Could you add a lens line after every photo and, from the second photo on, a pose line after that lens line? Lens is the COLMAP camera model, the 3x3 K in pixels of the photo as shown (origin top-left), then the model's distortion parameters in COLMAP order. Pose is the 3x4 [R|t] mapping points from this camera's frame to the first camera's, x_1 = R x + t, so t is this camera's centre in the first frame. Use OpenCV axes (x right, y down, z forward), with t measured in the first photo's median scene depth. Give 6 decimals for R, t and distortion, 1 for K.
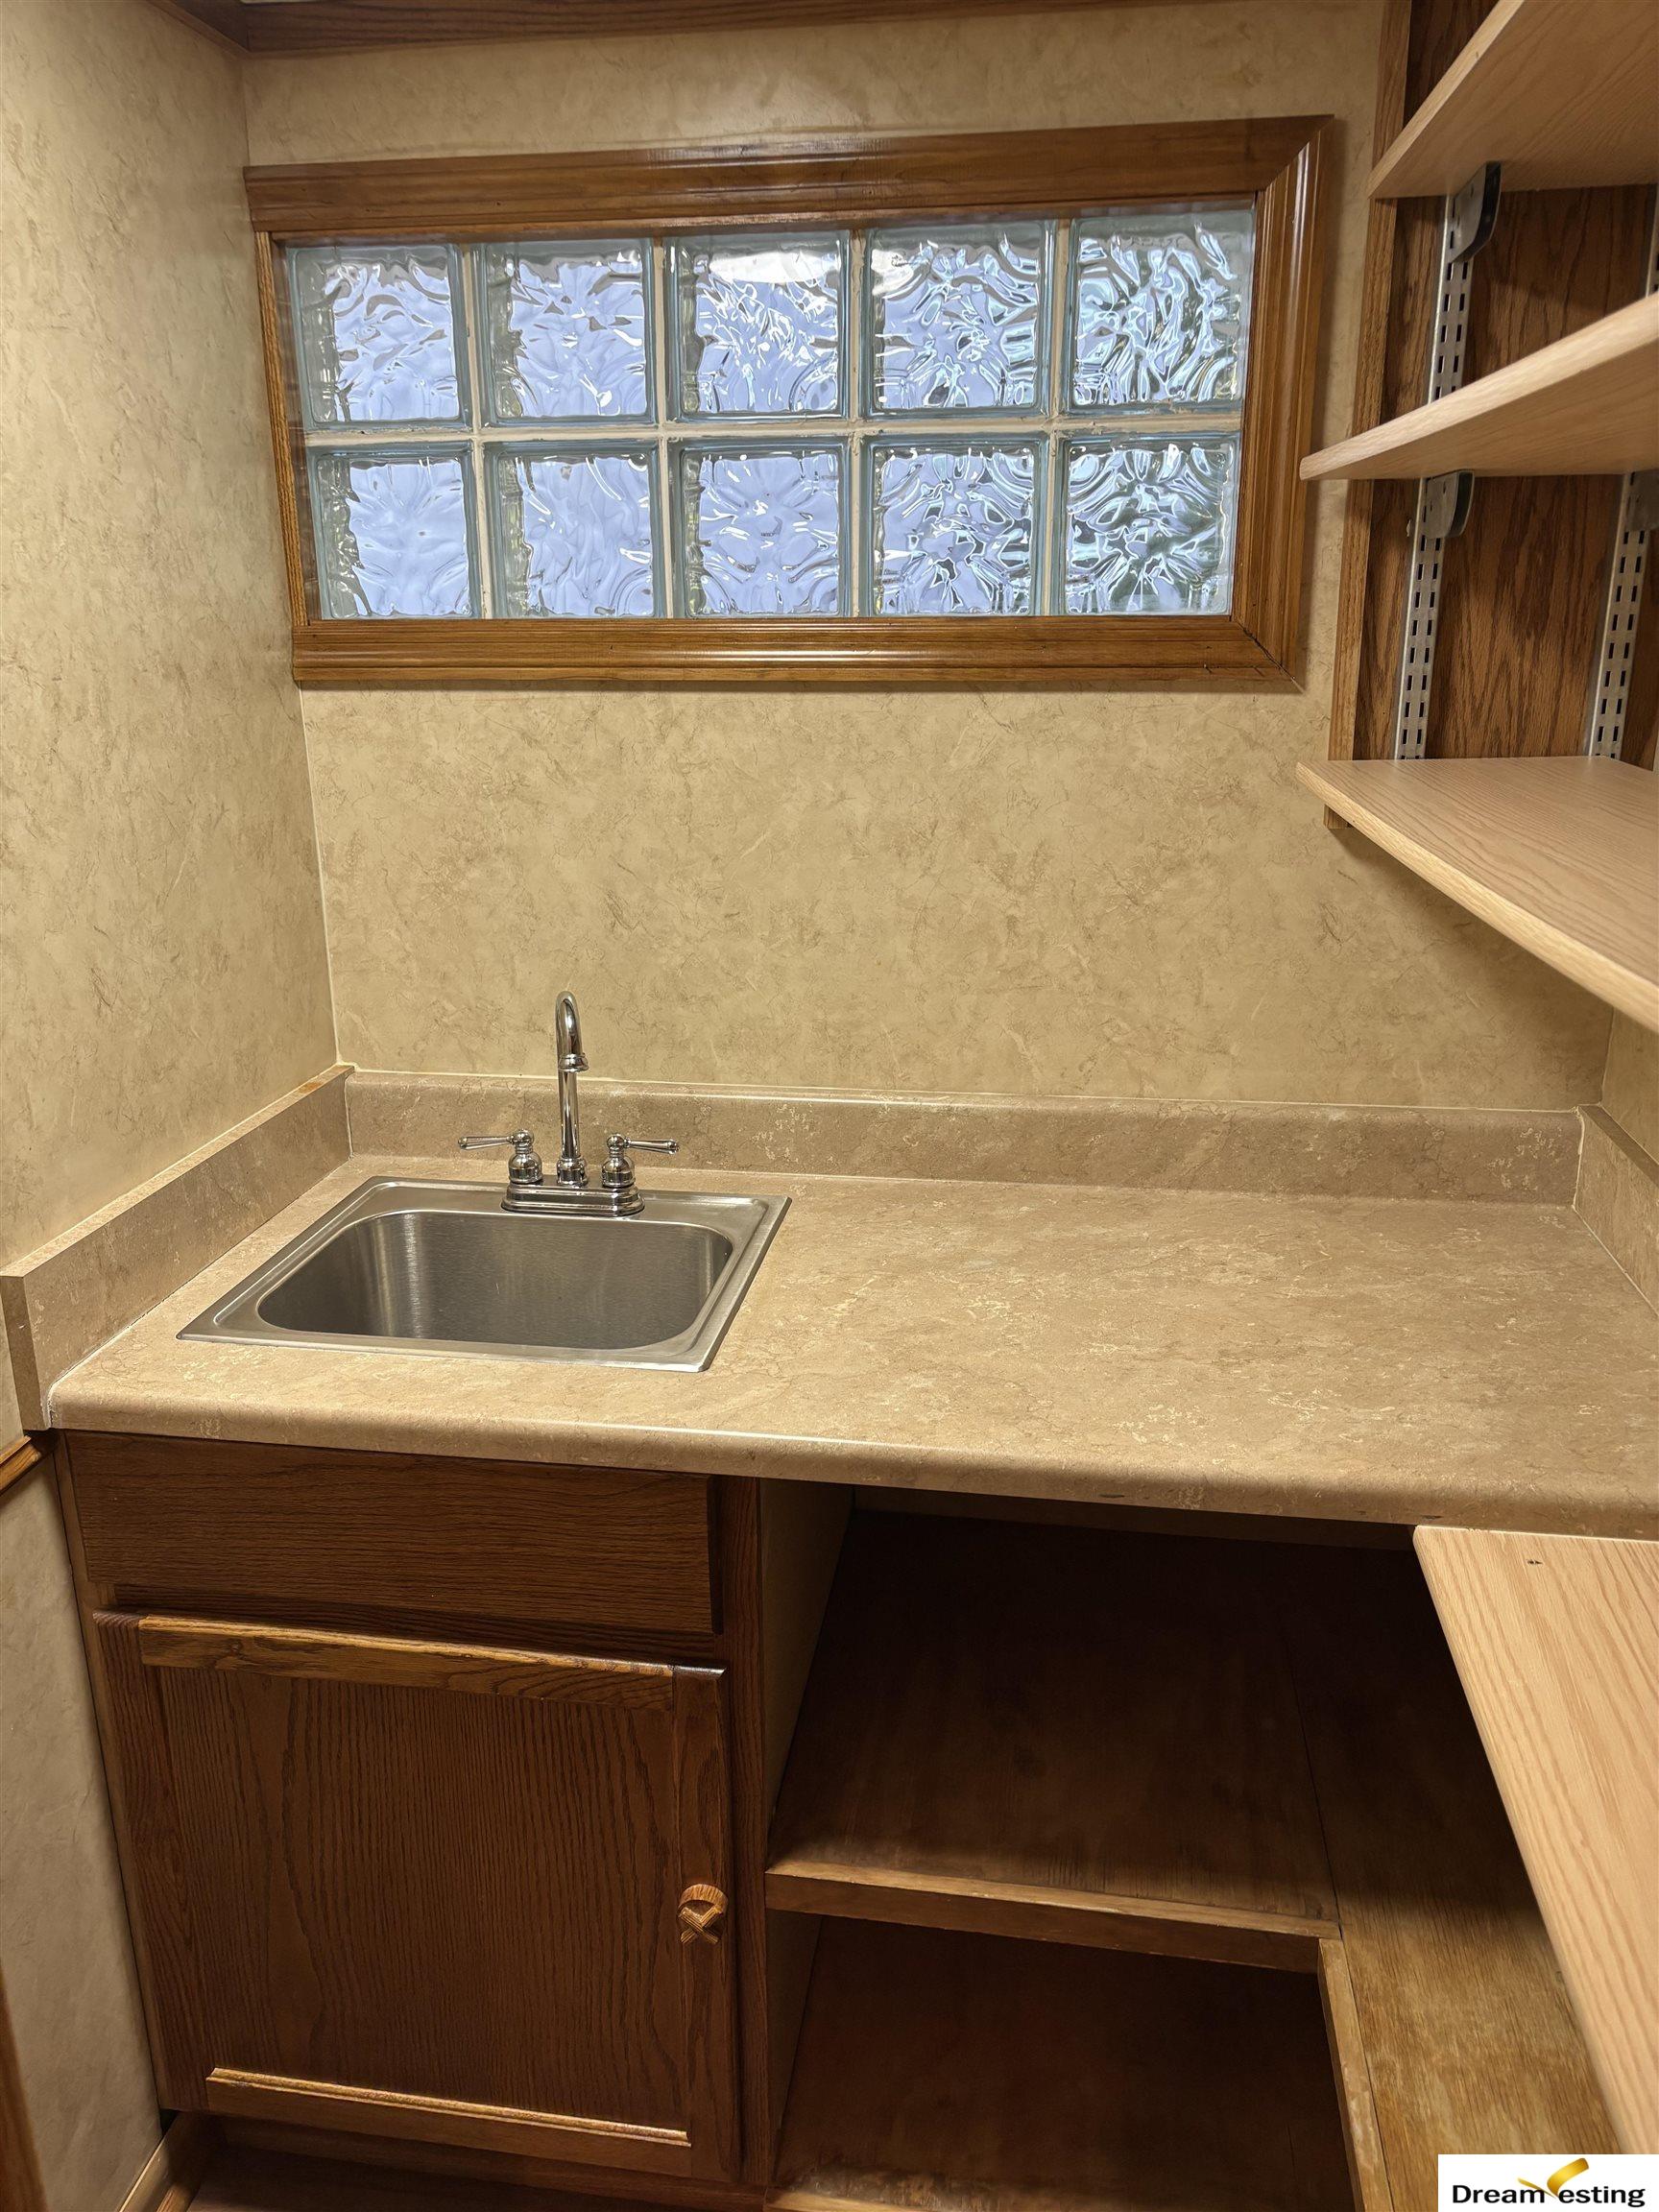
lens RADIAL K [[1694.9, 0, 823.9], [0, 1694.9, 1101.1], [0, 0, 1]] dist [0.060656, -0.020080]
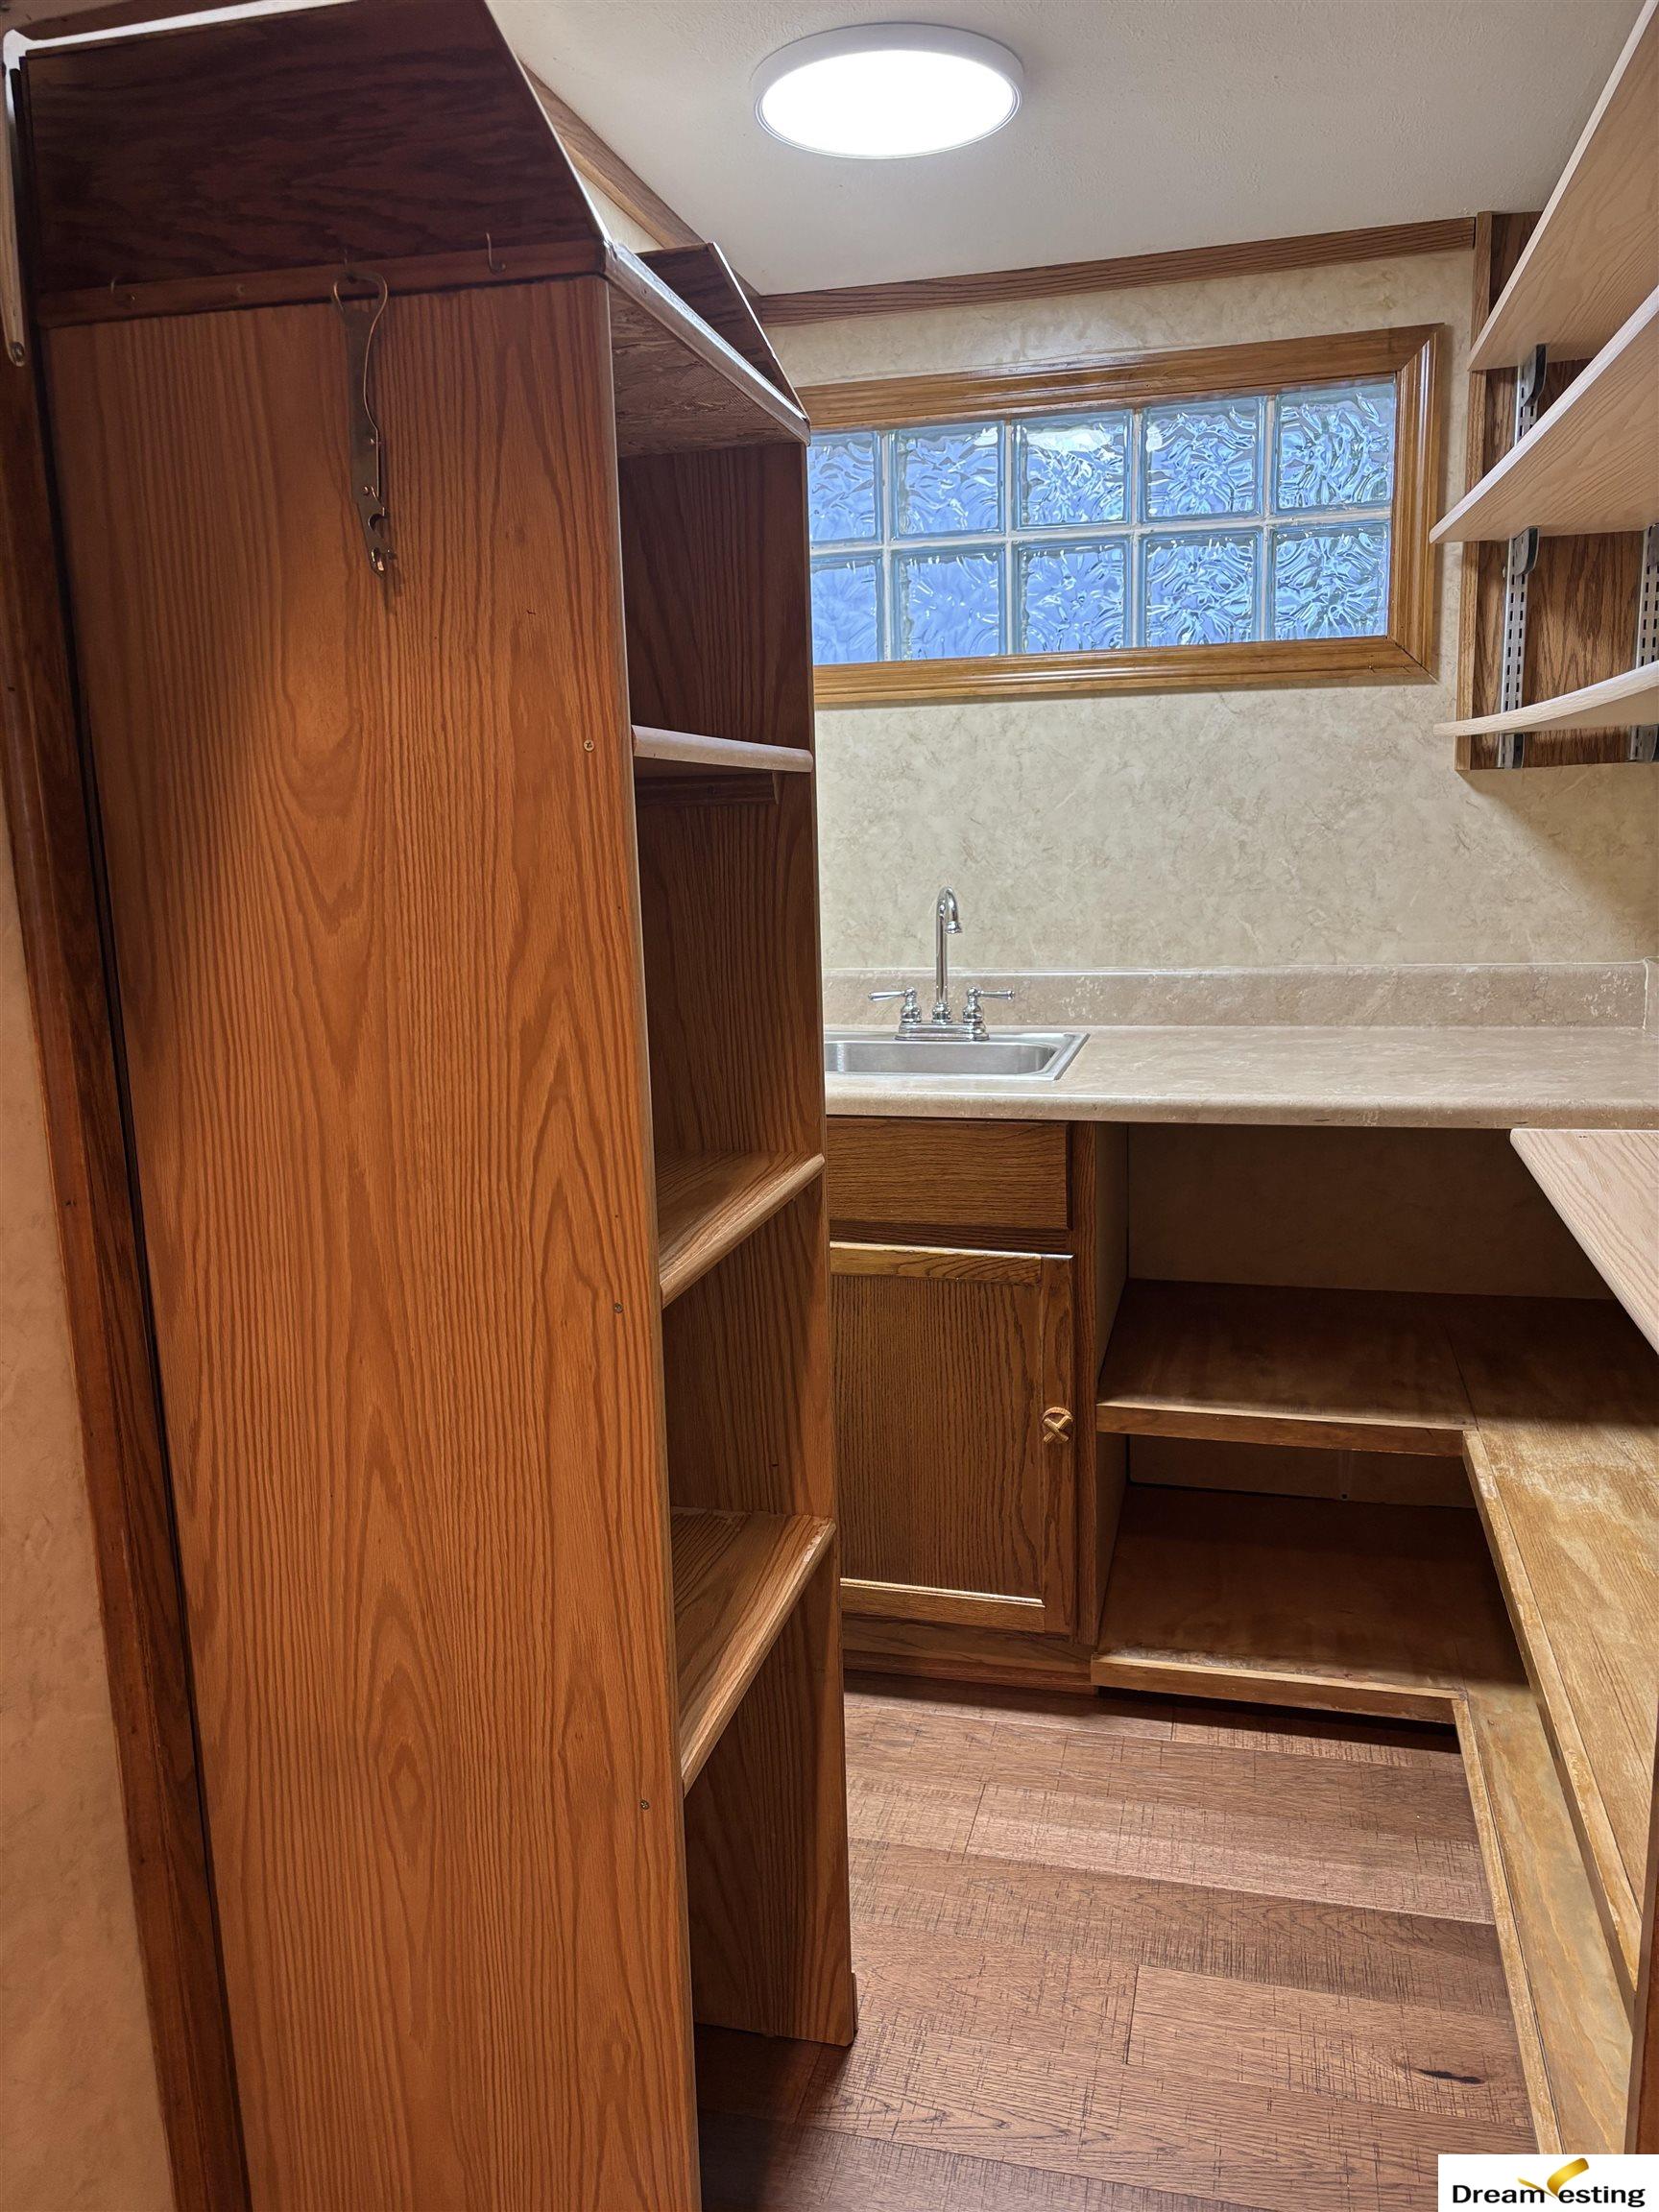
lens RADIAL K [[1694.9, 0, 835.7], [0, 1694.9, 1107.3], [0, 0, 1]] dist [0.060656, -0.020080]
pose [[0.995206, -0.001482, -0.097789, -0.102992], [-0.009865, 0.993263, -0.115458, 0.314997], [0.097301, 0.115869, 0.988487, -0.508538]]
